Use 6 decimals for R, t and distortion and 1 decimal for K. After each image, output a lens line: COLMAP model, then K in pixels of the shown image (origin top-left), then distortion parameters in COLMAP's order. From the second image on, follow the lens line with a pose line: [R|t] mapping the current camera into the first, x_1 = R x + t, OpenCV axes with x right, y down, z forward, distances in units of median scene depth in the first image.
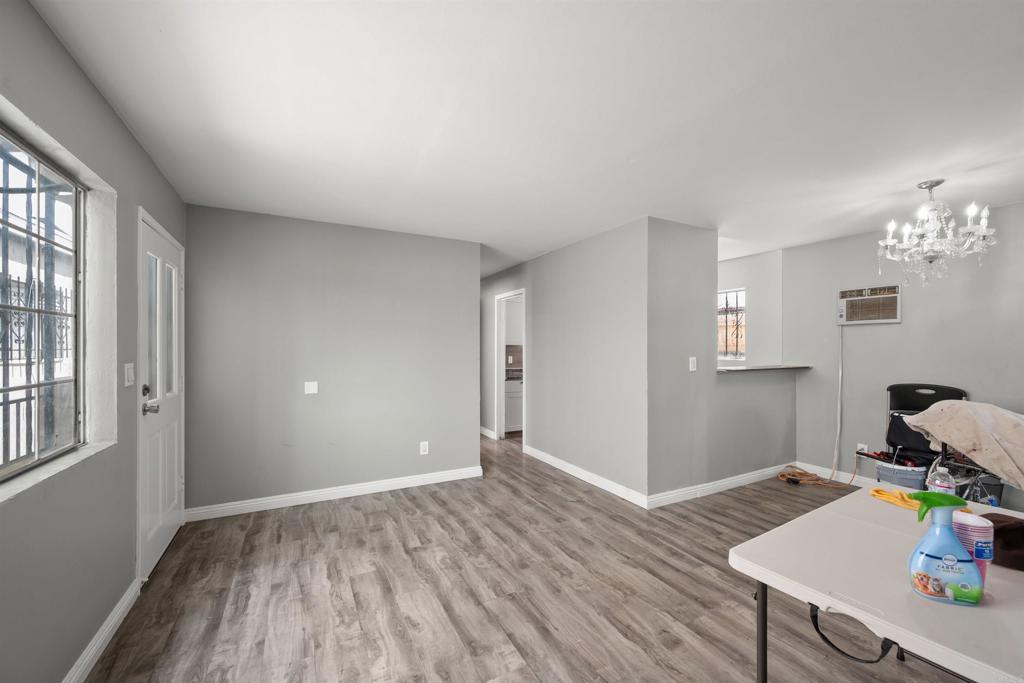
lens RADIAL K [[405.5, 0, 513.0], [0, 405.5, 344.9], [0, 0, 1]] dist [-0.001378, -0.000156]
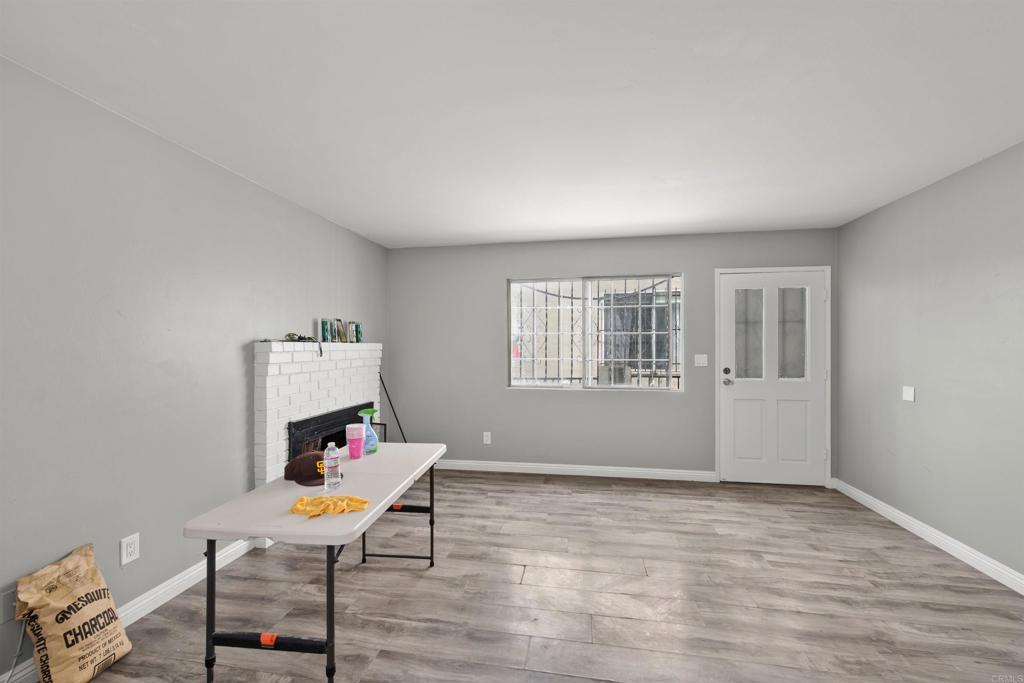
lens RADIAL K [[405.5, 0, 511.6], [0, 405.5, 347.6], [0, 0, 1]] dist [-0.001378, -0.000156]
pose [[-0.614393, 0.002892, -0.788995, 0.808578], [0.006897, 0.999975, -0.001706, 0.007457], [0.788970, -0.006490, -0.614397, 1.047806]]
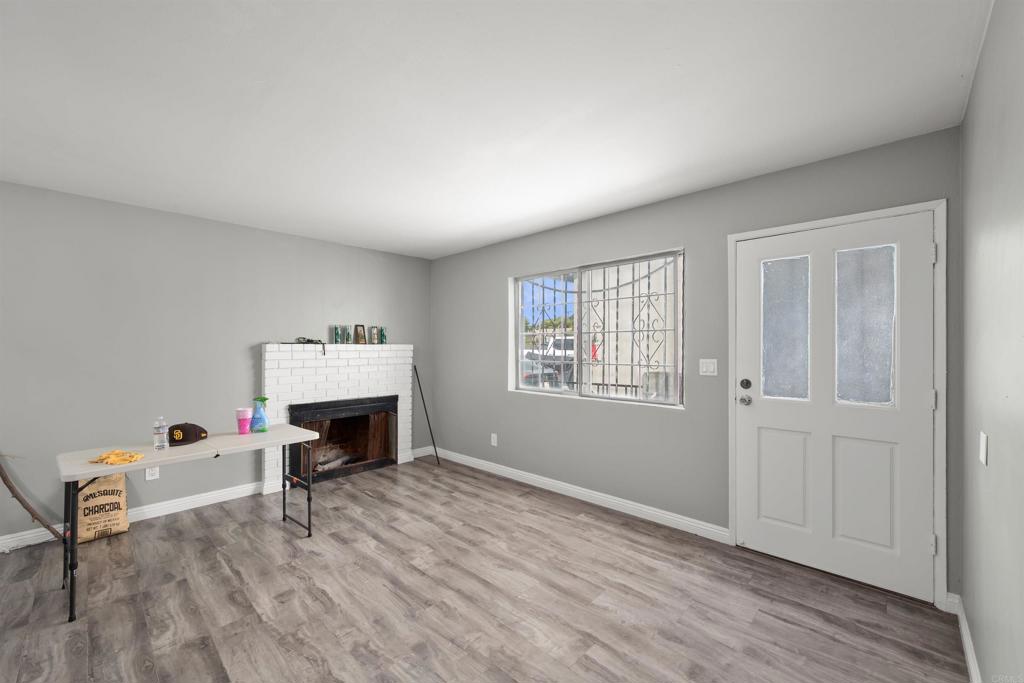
lens RADIAL K [[405.5, 0, 513.6], [0, 405.5, 346.2], [0, 0, 1]] dist [-0.001378, -0.000156]
pose [[-0.948410, -0.000378, -0.317048, 0.082498], [0.002807, 0.999950, -0.009588, 0.010107], [0.317035, -0.009983, -0.948361, 1.488768]]
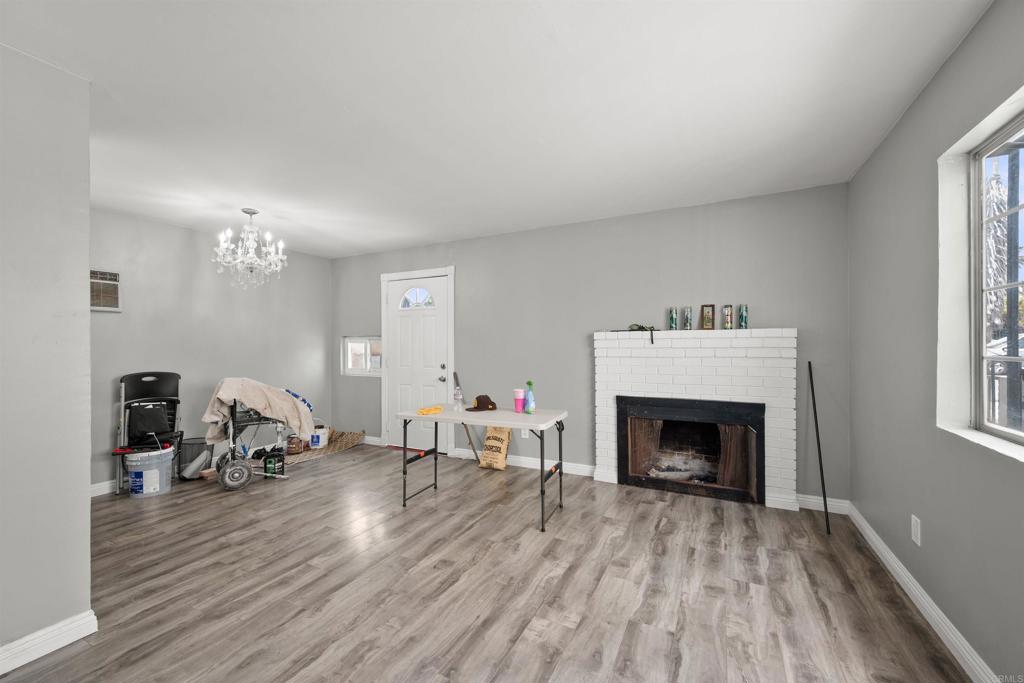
lens RADIAL K [[405.5, 0, 513.6], [0, 405.5, 345.3], [0, 0, 1]] dist [-0.001378, -0.000156]
pose [[-0.575035, 0.000554, 0.818129, -0.489656], [-0.000601, 0.999999, -0.001100, 0.032294], [-0.818129, -0.001125, -0.575034, 0.987184]]
